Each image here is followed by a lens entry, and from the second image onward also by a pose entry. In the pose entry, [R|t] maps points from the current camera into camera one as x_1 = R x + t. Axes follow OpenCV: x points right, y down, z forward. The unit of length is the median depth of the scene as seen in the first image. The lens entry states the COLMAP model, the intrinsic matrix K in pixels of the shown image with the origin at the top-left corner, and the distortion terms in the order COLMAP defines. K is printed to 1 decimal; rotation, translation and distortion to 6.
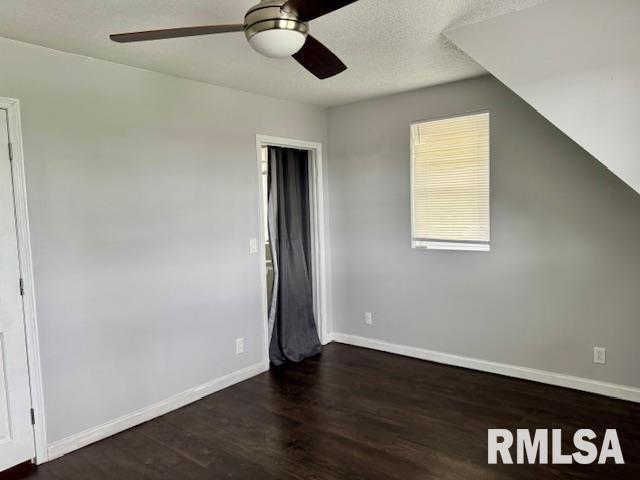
lens RADIAL K [[450.4, 0, 324.0], [0, 450.4, 239.5], [0, 0, 1]] dist [0.064853, -0.052274]
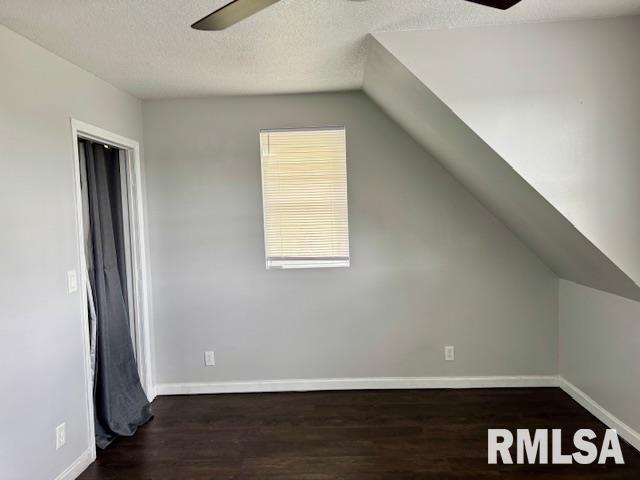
lens RADIAL K [[450.4, 0, 320.9], [0, 450.4, 235.3], [0, 0, 1]] dist [0.064853, -0.052274]
pose [[0.806281, -0.011132, 0.591428, -0.250695], [0.048920, 0.997653, -0.047914, 0.000933], [-0.589506, 0.067564, 0.804933, 0.216154]]
